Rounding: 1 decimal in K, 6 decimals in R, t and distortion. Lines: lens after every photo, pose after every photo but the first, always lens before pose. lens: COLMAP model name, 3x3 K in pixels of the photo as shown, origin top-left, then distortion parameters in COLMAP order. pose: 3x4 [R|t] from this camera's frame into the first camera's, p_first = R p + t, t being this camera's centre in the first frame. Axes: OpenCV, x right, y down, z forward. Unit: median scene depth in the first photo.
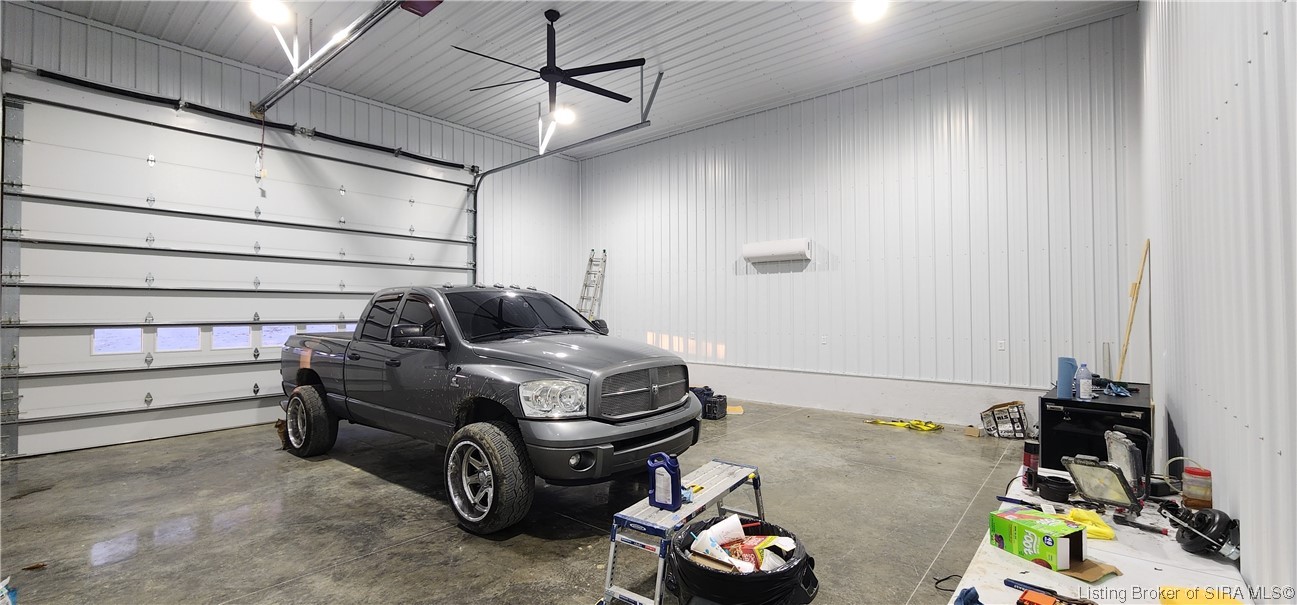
lens RADIAL K [[546.8, 0, 652.3], [0, 546.8, 299.5], [0, 0, 1]] dist [0.018432, -0.003887]
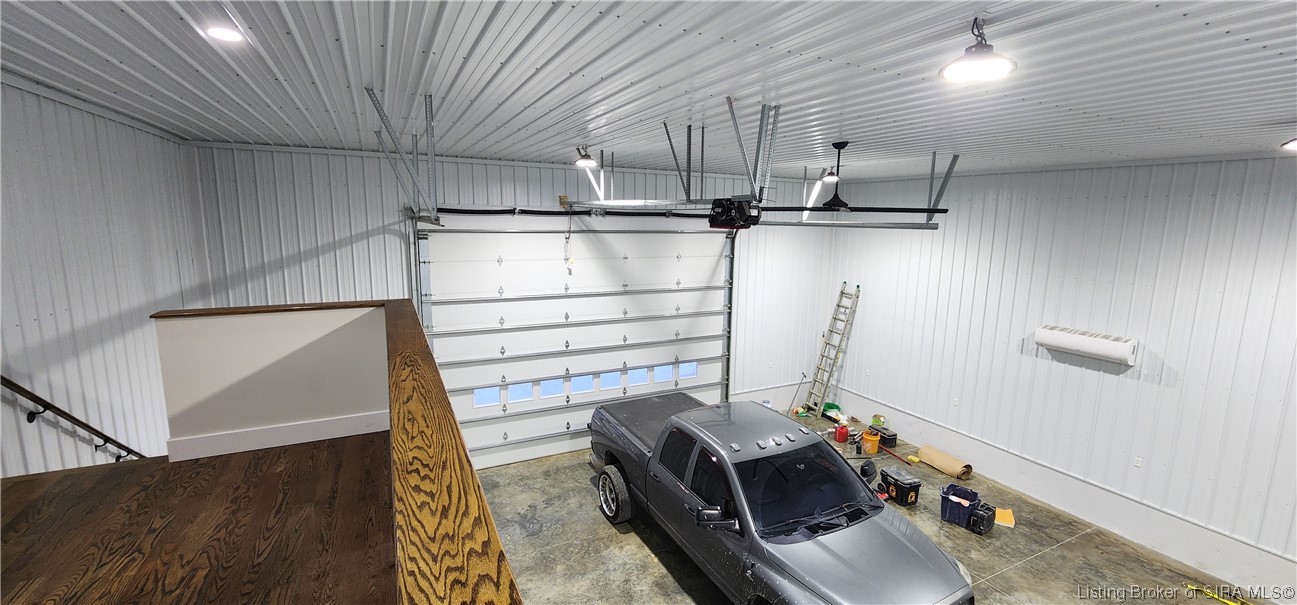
lens RADIAL K [[546.8, 0, 652.3], [0, 546.8, 299.5], [0, 0, 1]] dist [0.018432, -0.003887]
pose [[0.924354, 0.080334, -0.372982, -0.080548], [-0.010917, 0.982751, 0.184612, -0.319117], [0.381379, -0.166575, 0.909287, -0.023333]]
